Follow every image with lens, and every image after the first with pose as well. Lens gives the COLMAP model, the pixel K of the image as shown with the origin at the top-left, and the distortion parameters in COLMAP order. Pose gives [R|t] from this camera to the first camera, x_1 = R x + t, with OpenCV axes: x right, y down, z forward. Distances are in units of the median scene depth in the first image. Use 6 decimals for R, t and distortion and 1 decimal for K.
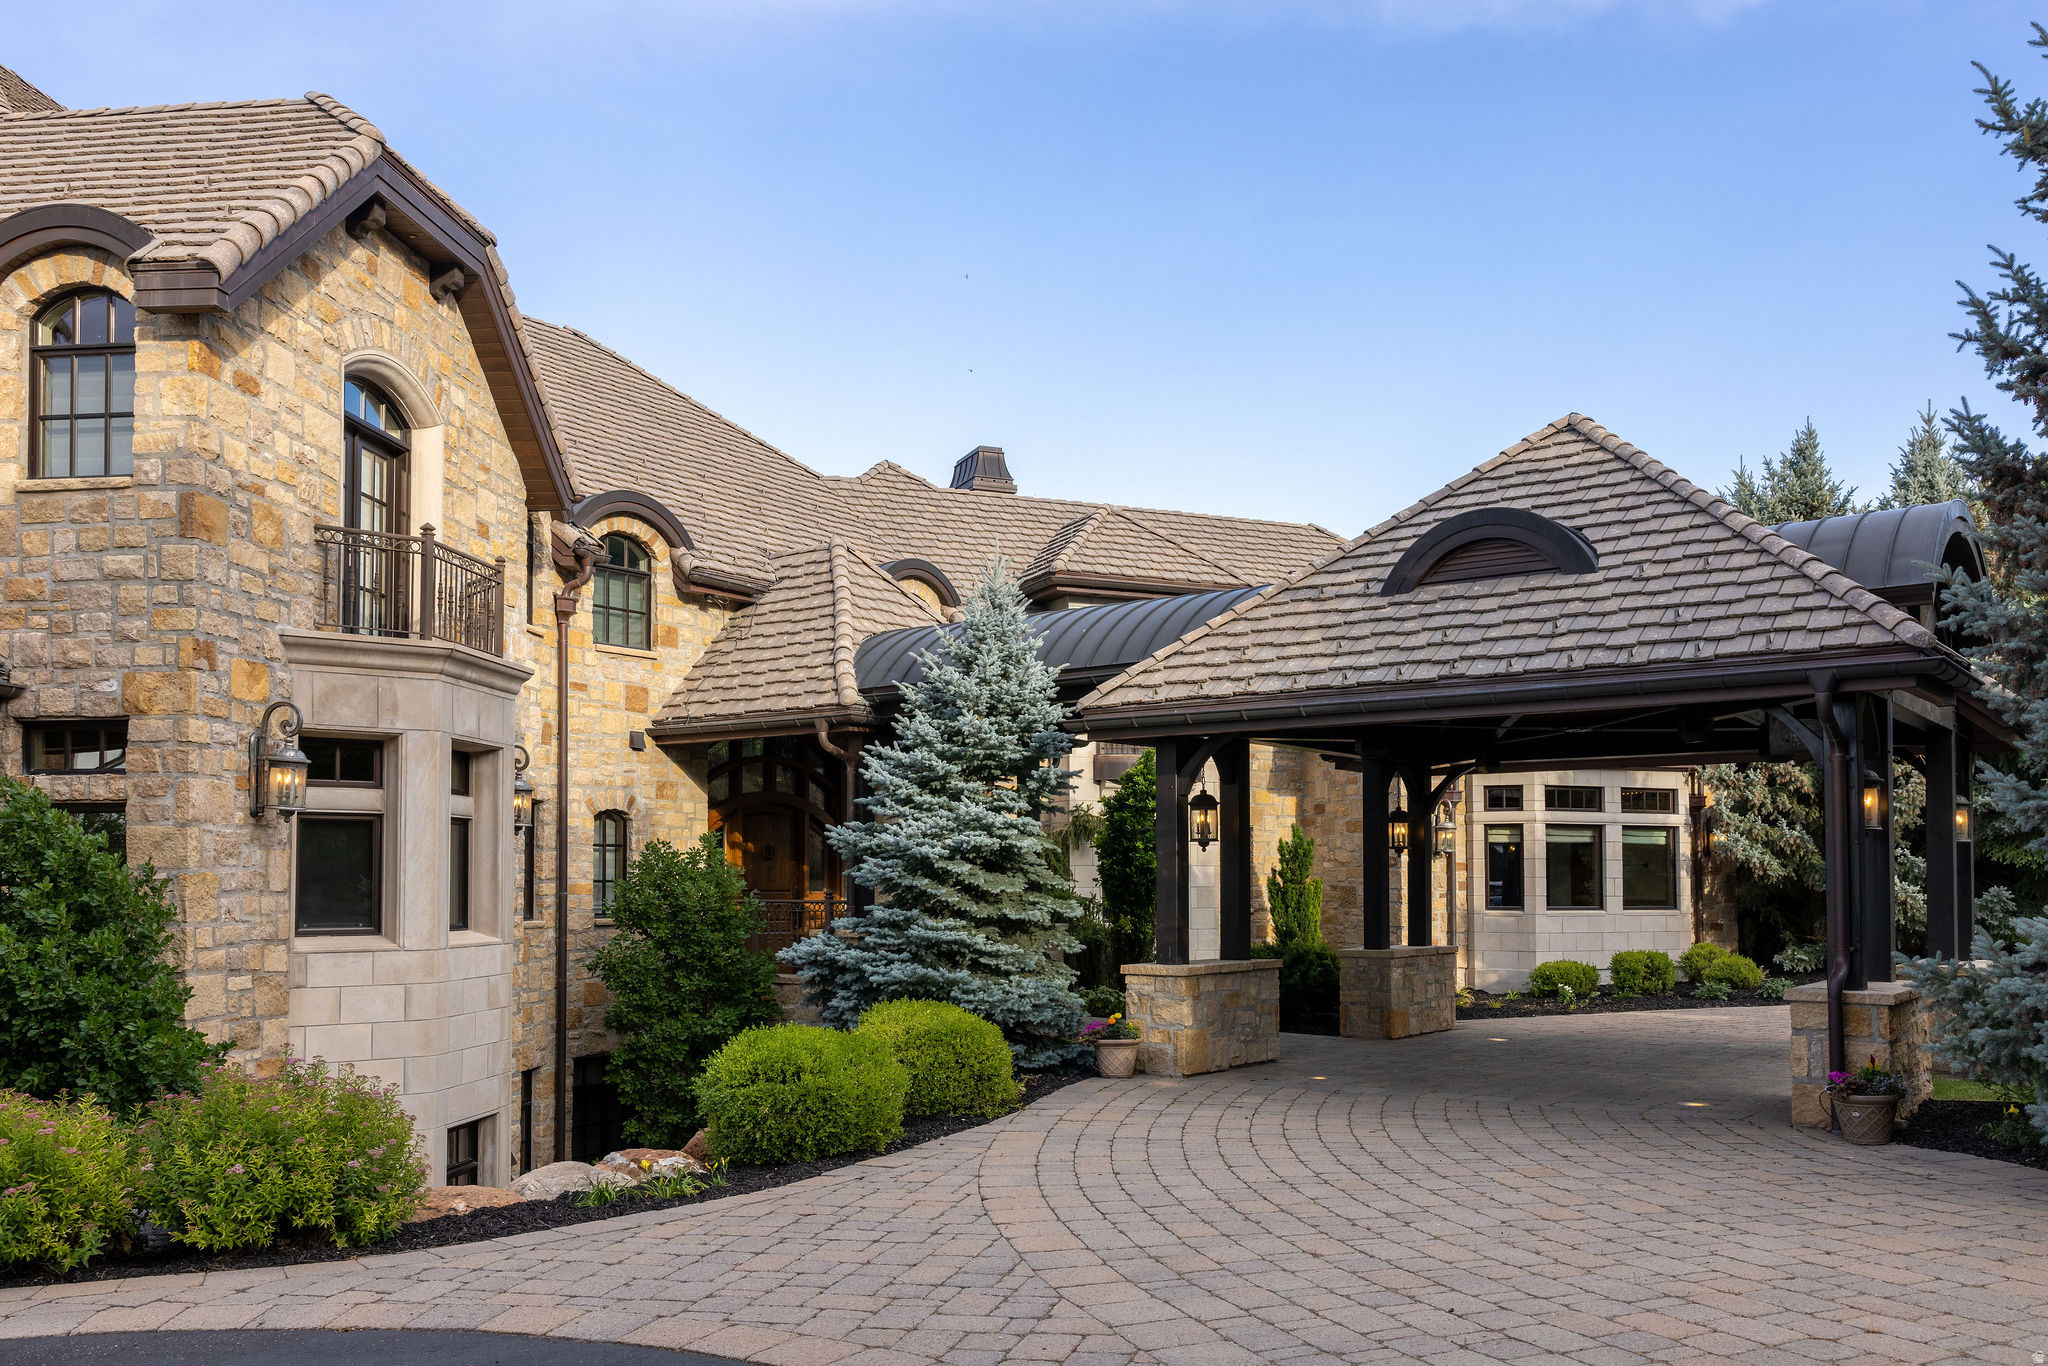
lens RADIAL K [[1693.4, 0, 1024.7], [0, 1693.4, 789.5], [0, 0, 1]] dist [0.002600, 0.000504]
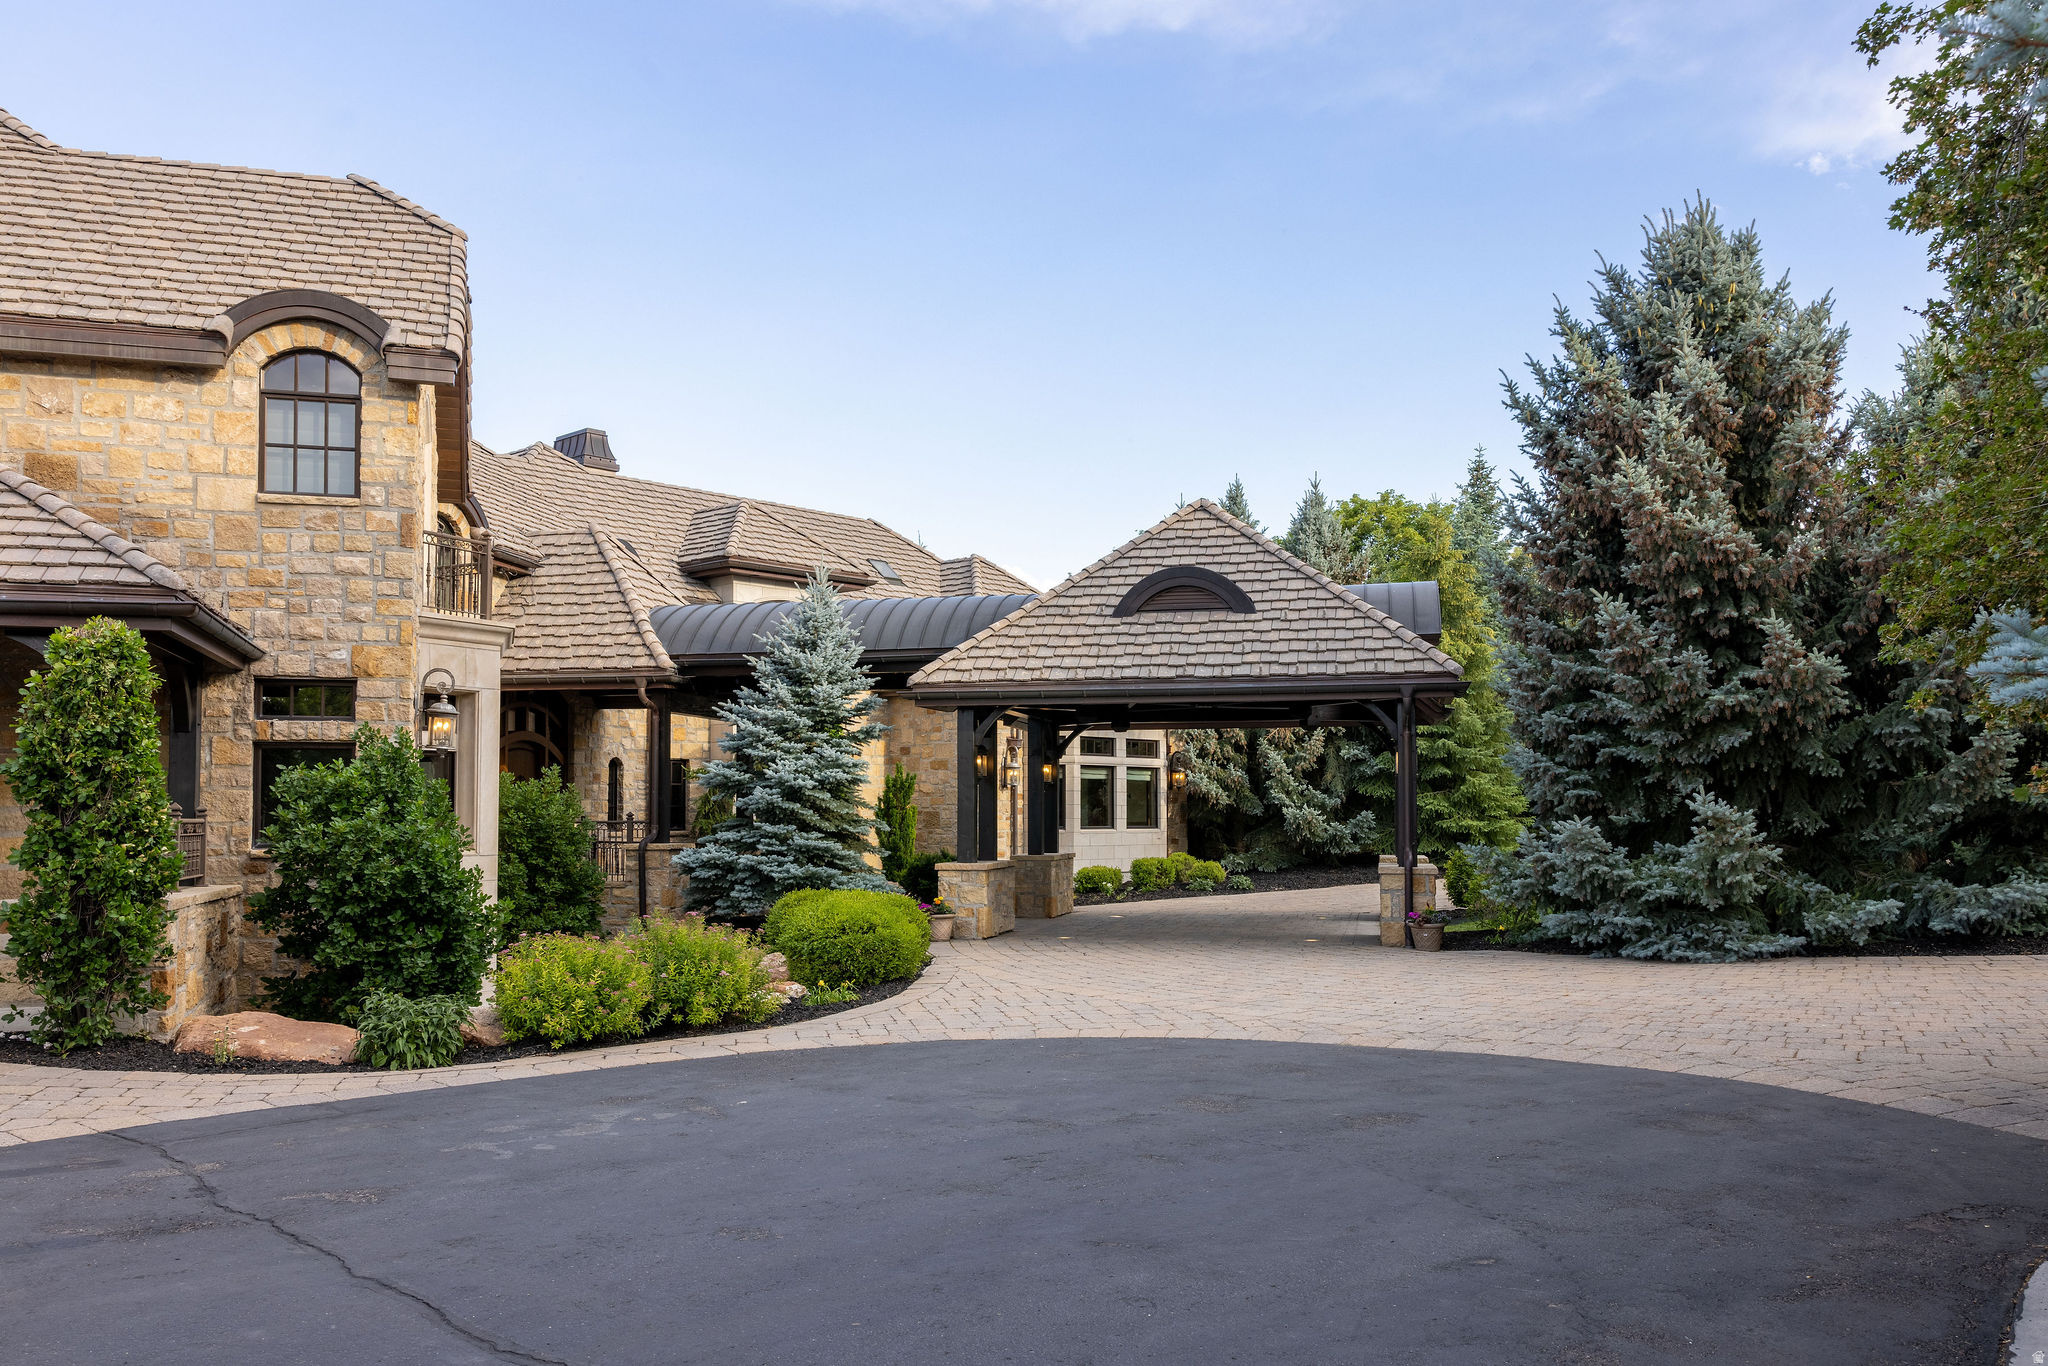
lens RADIAL K [[1660.1, 0, 1024.0], [0, 1660.1, 683.0], [0, 0, 1]] dist [-0.012575, -0.000585]
pose [[0.913612, 0.031914, 0.405333, -0.466096], [-0.022454, 0.999354, -0.028072, -0.011703], [-0.405967, 0.016545, 0.913738, -0.327127]]
